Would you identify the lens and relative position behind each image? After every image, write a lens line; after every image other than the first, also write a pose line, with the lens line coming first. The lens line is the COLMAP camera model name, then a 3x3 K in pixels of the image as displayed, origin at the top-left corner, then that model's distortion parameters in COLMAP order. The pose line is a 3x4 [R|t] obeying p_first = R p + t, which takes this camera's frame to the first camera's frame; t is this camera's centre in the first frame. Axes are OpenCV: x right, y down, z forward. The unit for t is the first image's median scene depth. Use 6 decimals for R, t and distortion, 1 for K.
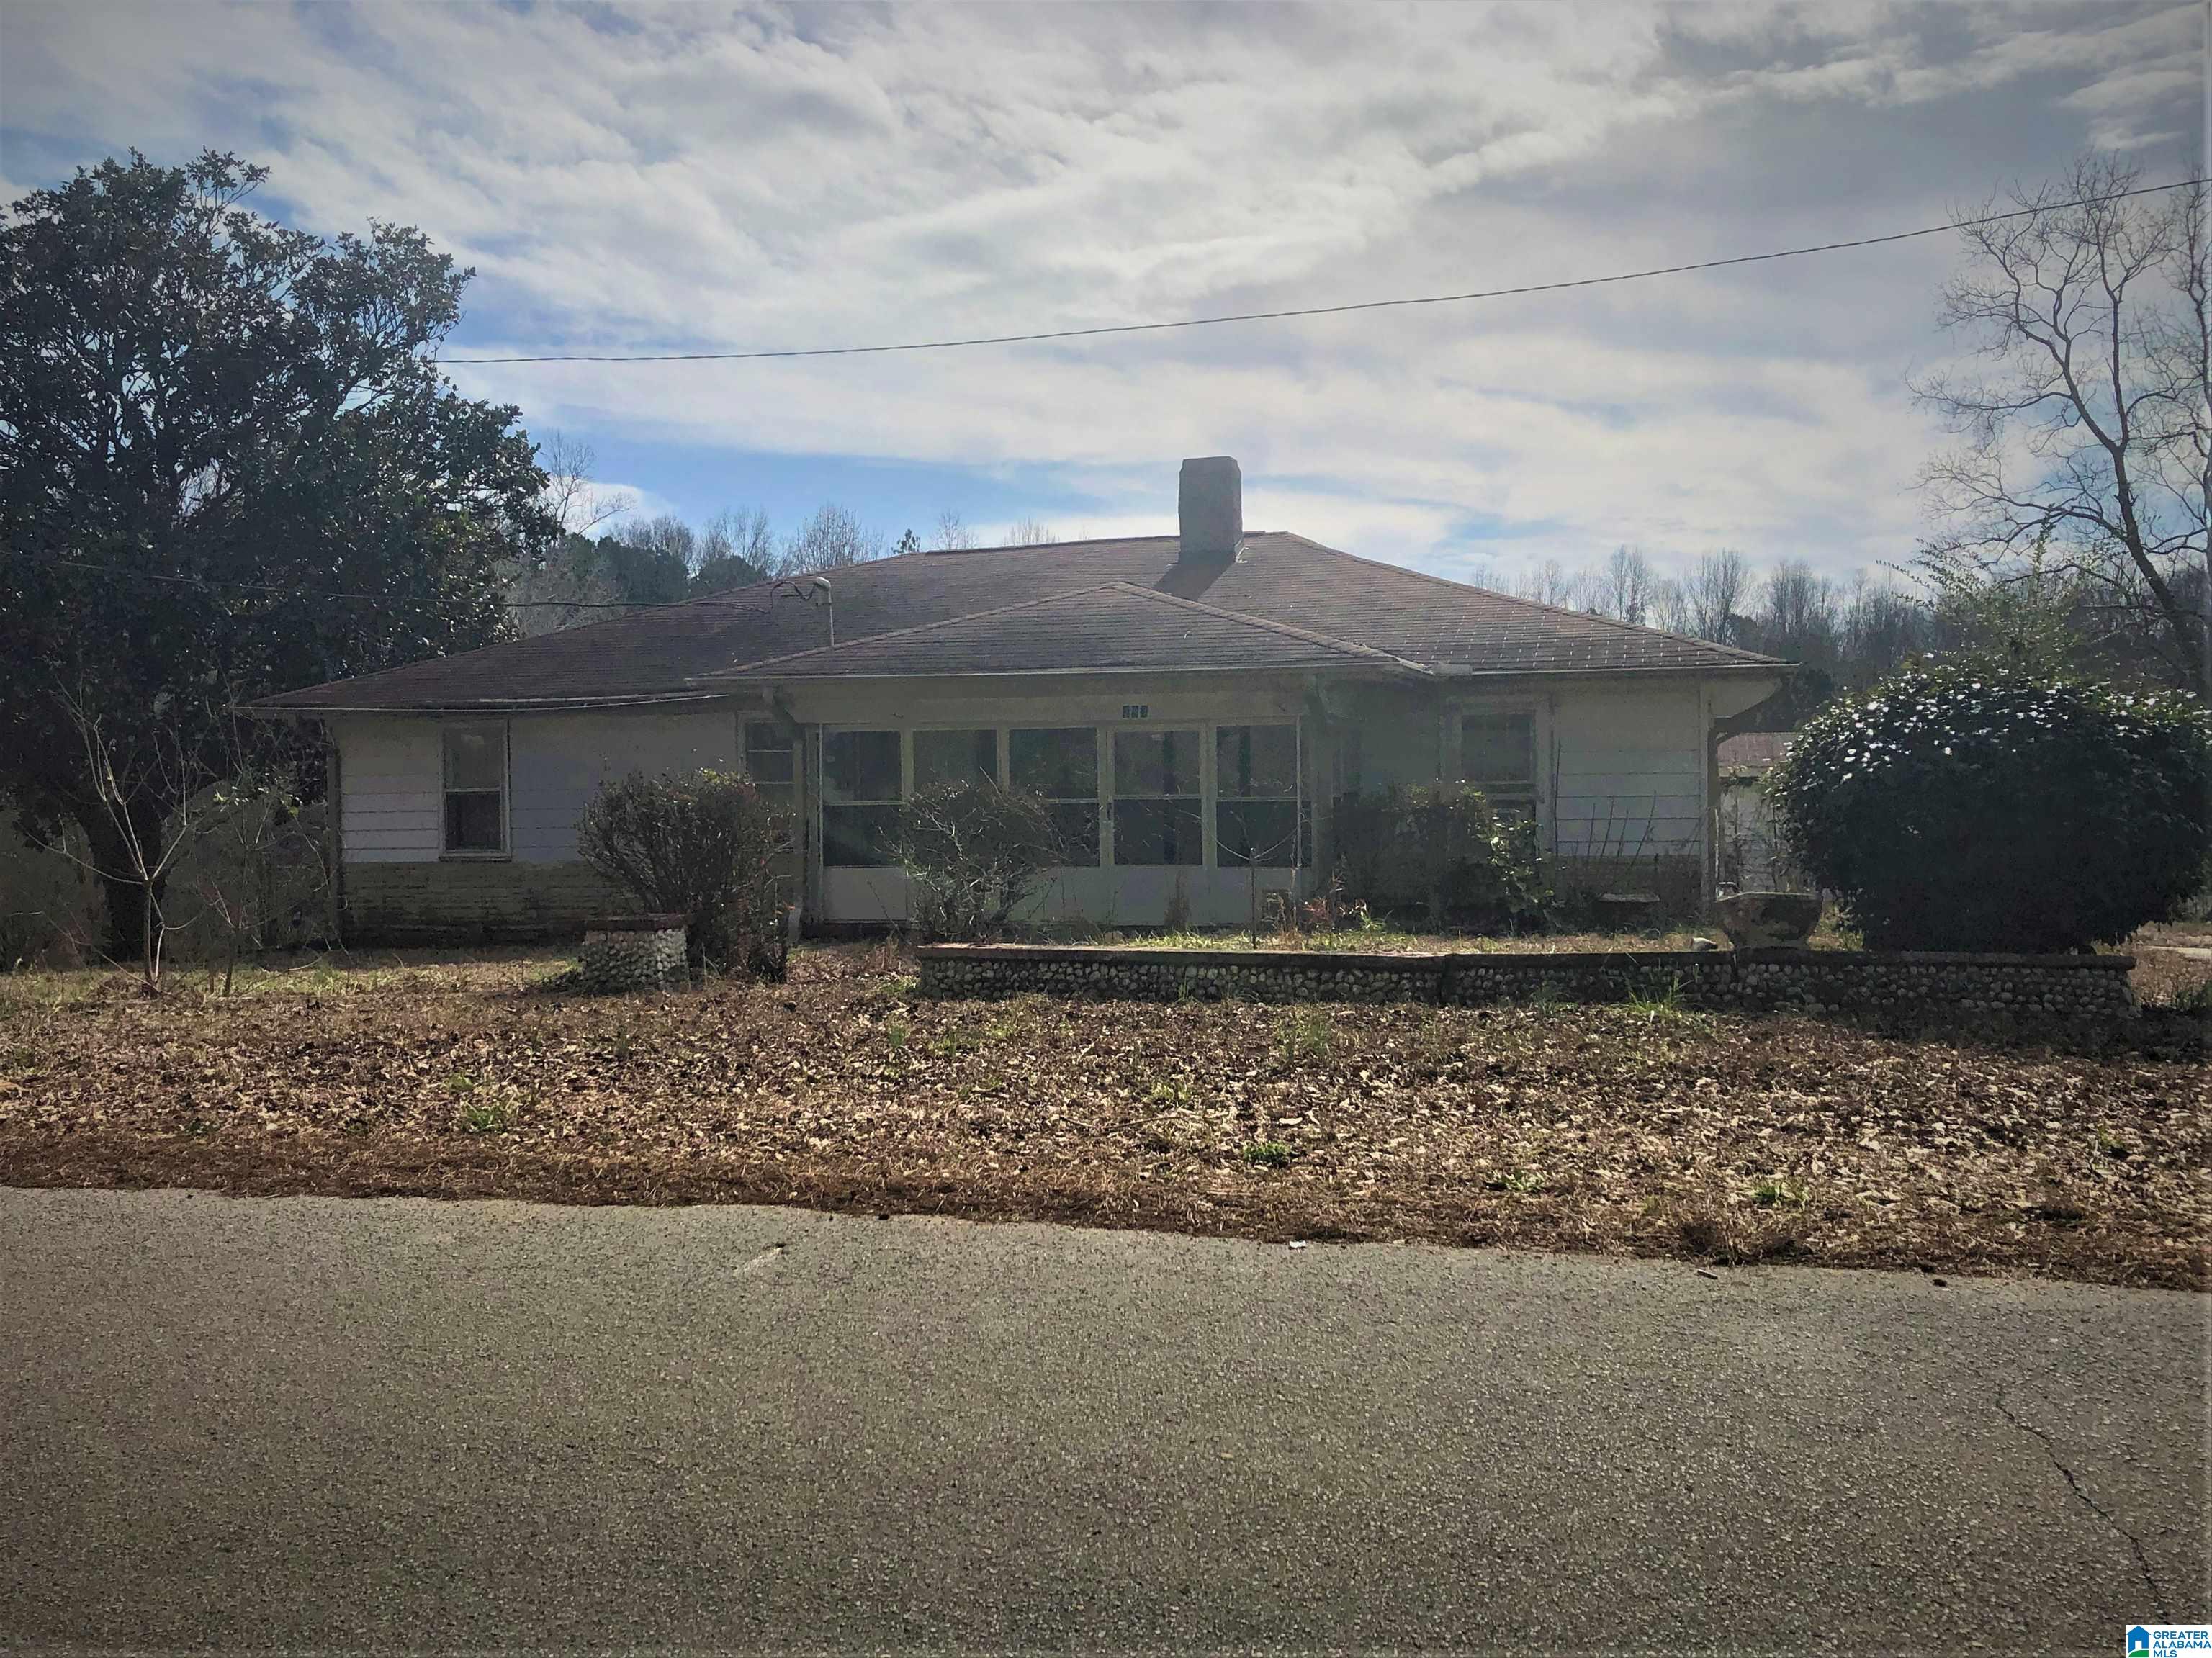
lens RADIAL K [[1891.0, 0, 1135.9], [0, 1891.0, 847.1], [0, 0, 1]] dist [-0.001115, -0.002787]
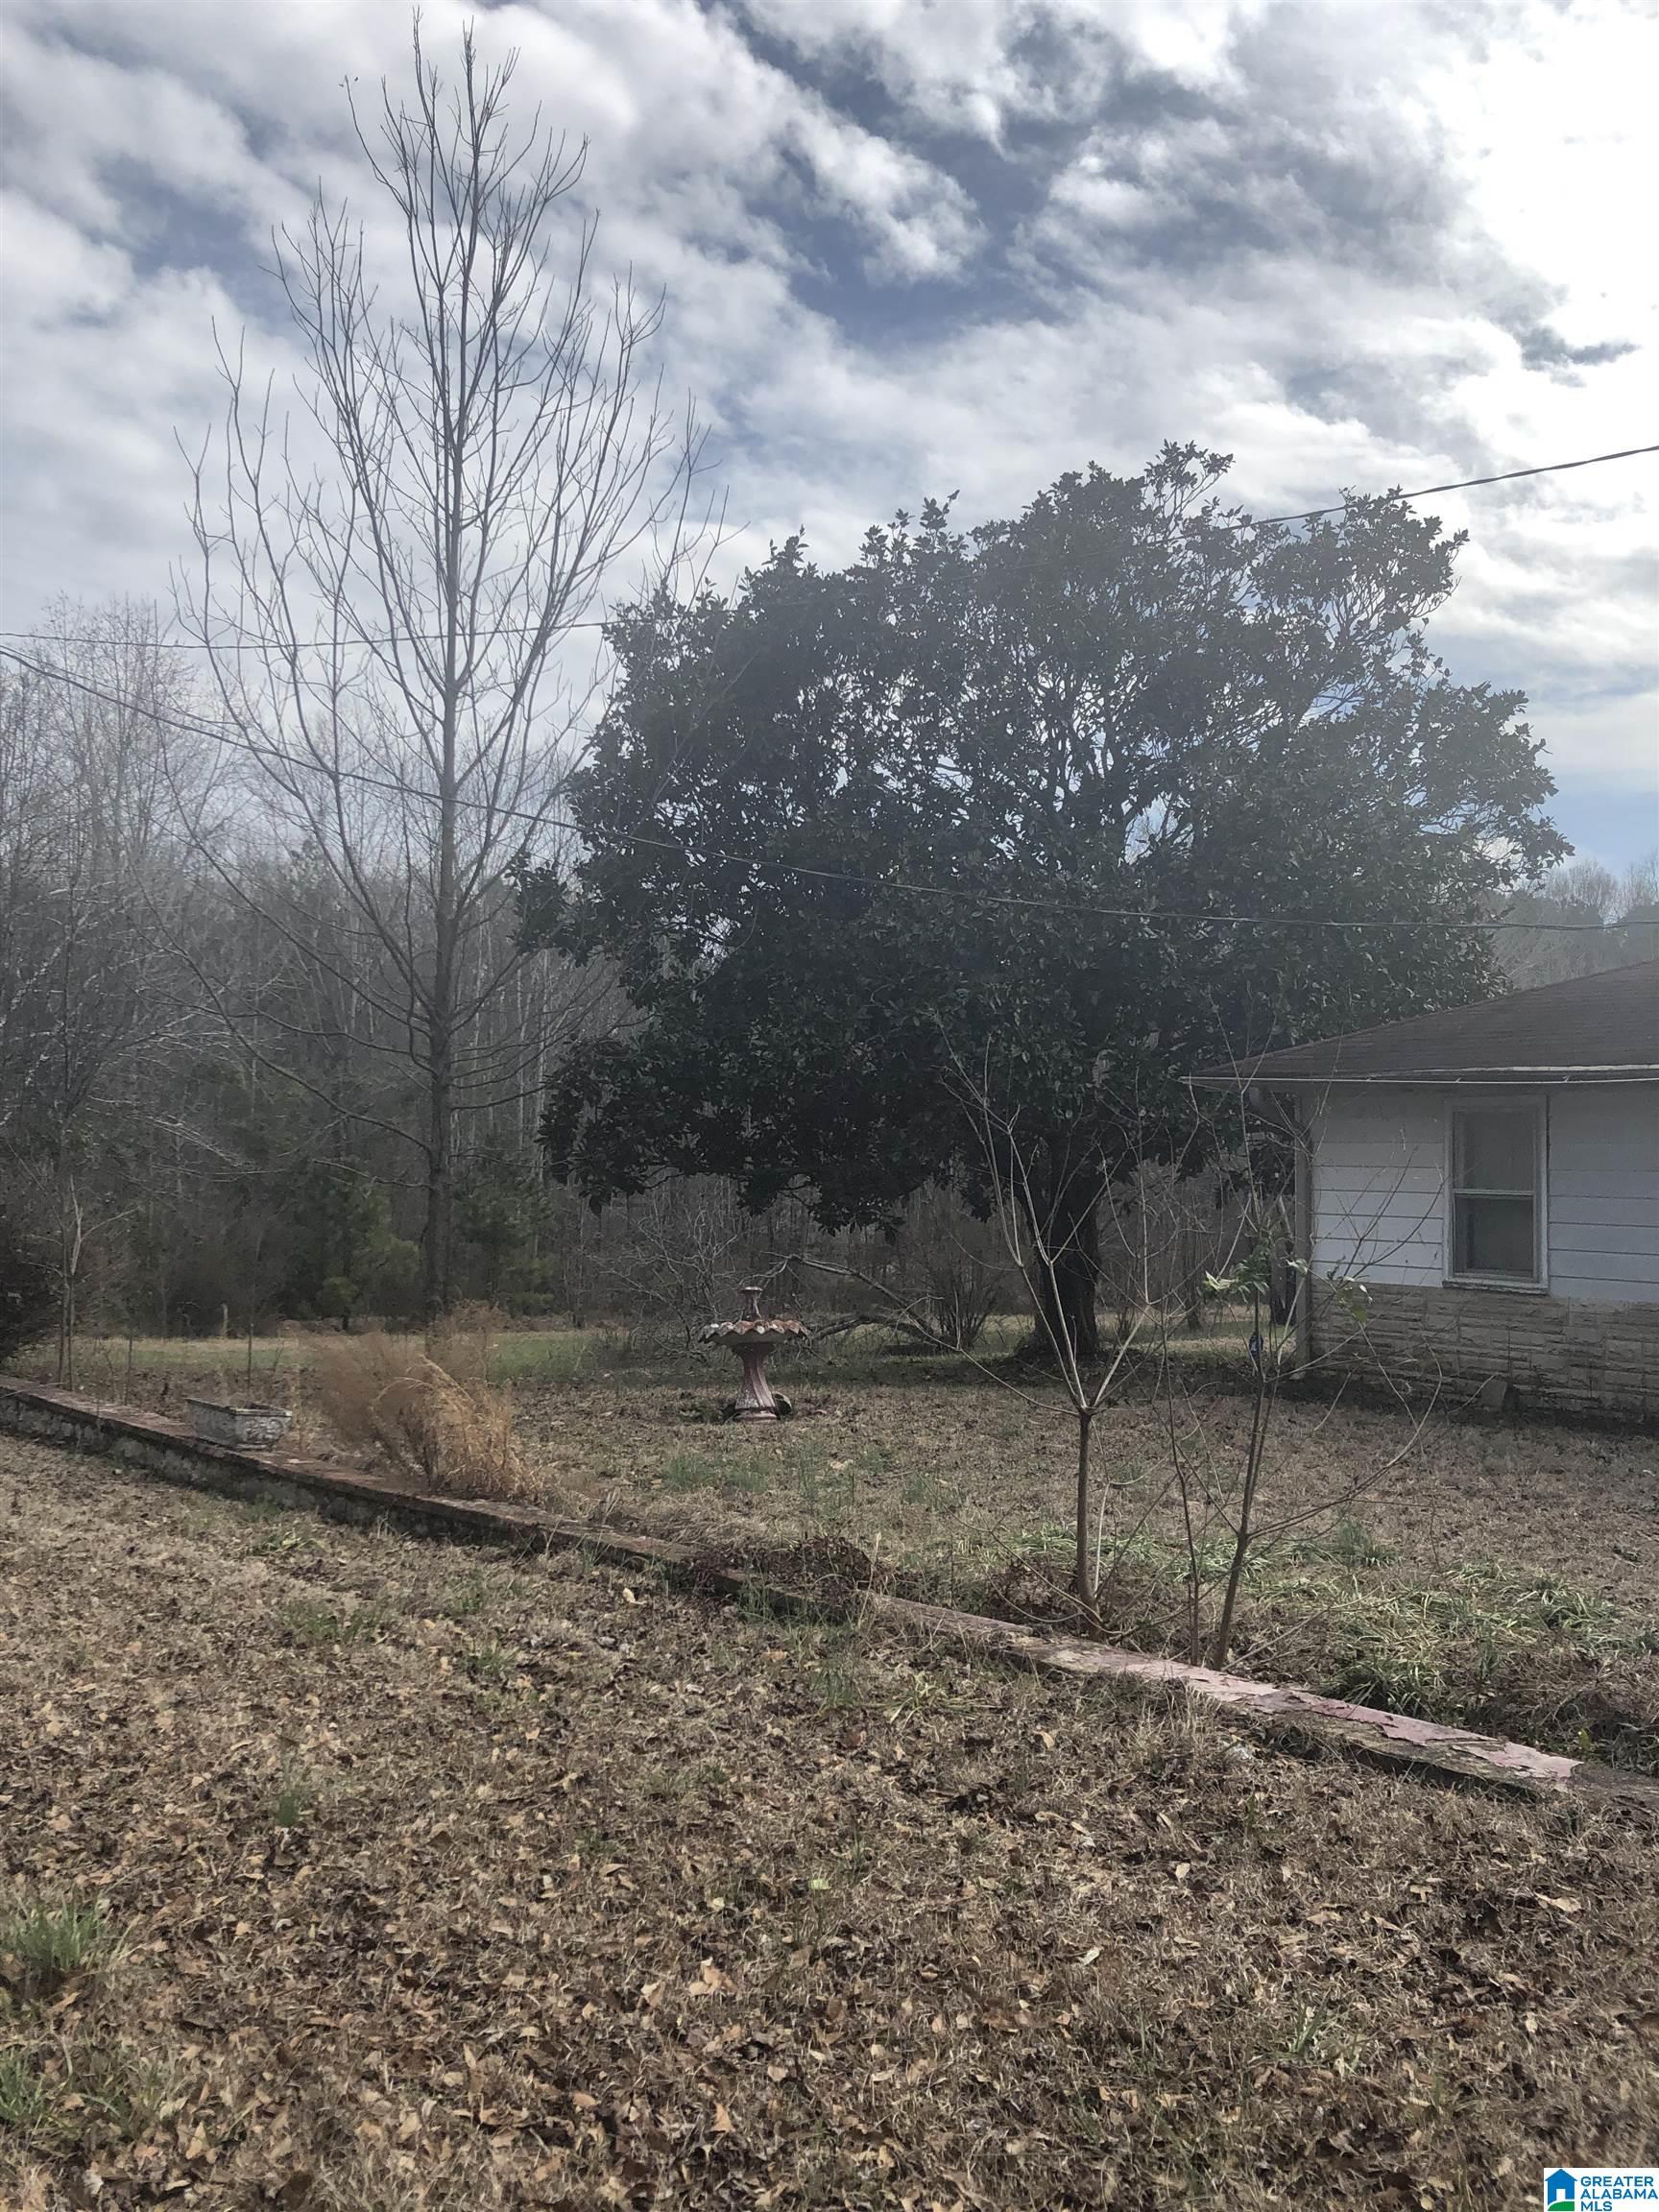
lens RADIAL K [[1793.0, 0, 829.5], [0, 1793.0, 1106.0], [0, 0, 1]] dist [0.004381, -0.005623]
pose [[0.815163, 0.009374, -0.579156, -0.130911], [-0.040172, 0.998376, -0.040382, -0.020173], [0.577837, 0.056183, 0.814216, 0.241581]]
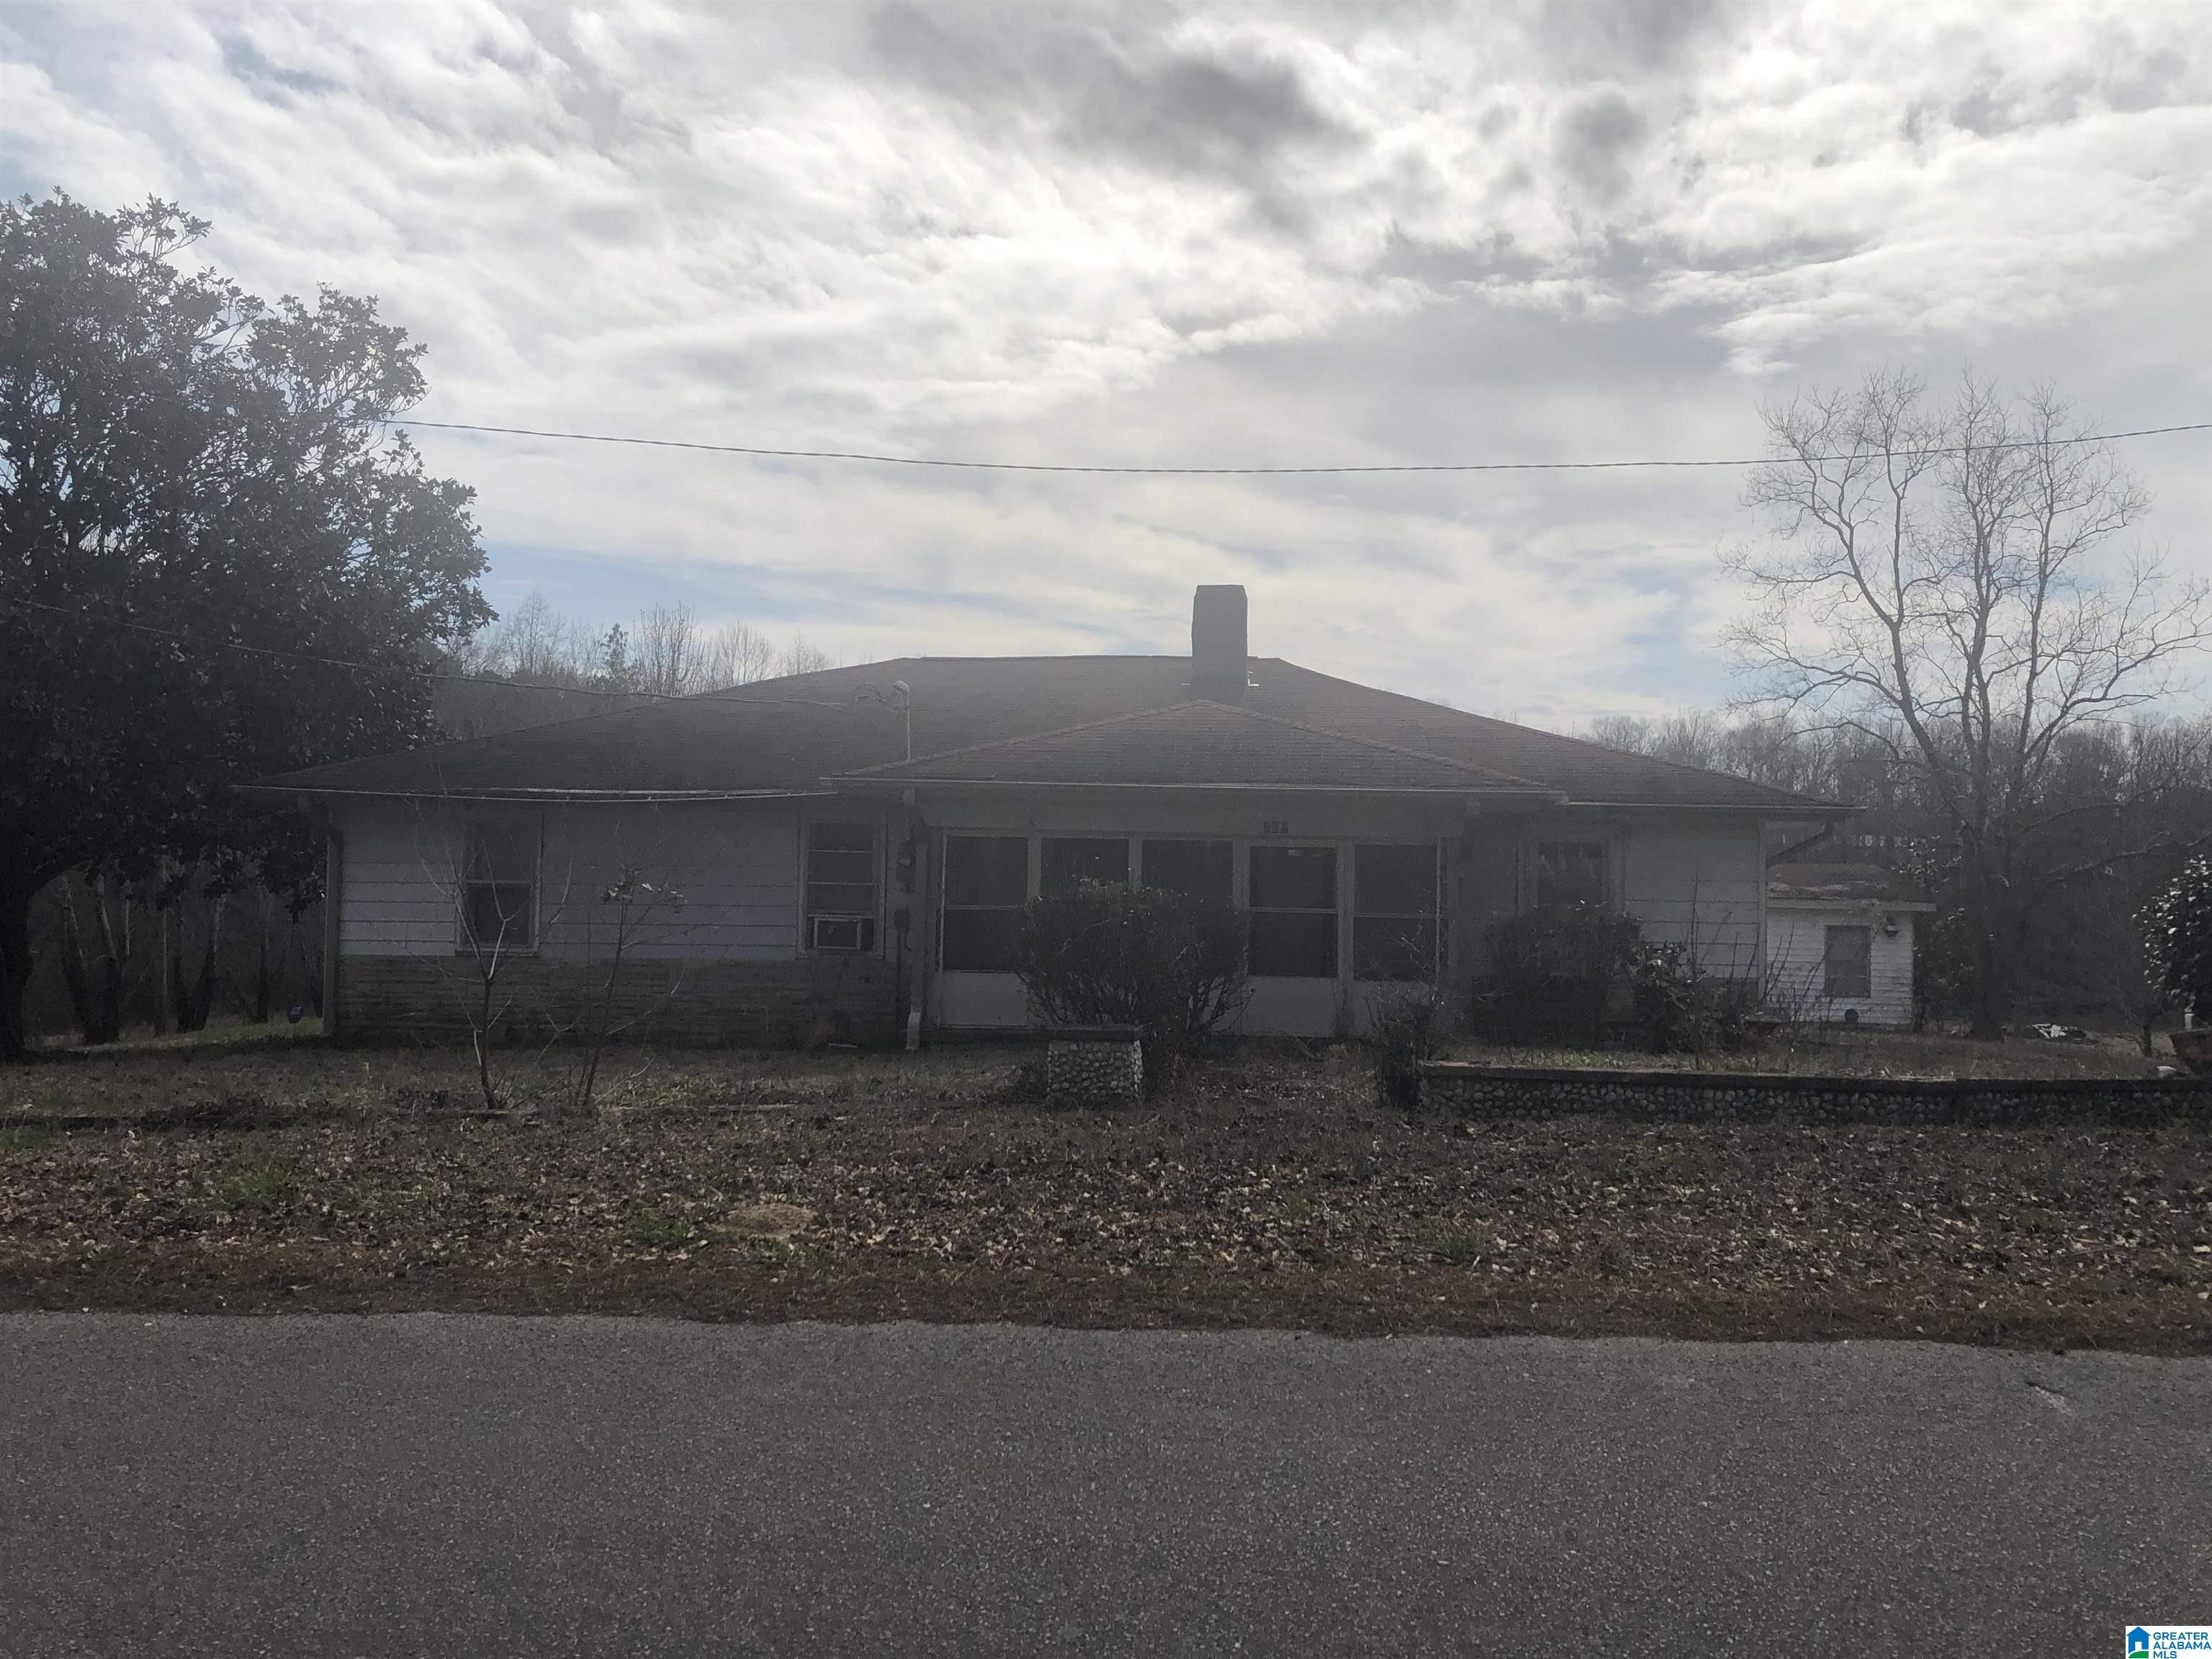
lens RADIAL K [[1793.0, 0, 1106.0], [0, 1793.0, 829.5], [0, 0, 1]] dist [0.004381, -0.005623]
pose [[0.980145, 0.035230, 0.195127, -0.184044], [-0.022132, 0.997378, -0.068903, -0.000730], [-0.197043, 0.063216, 0.978355, 0.043019]]
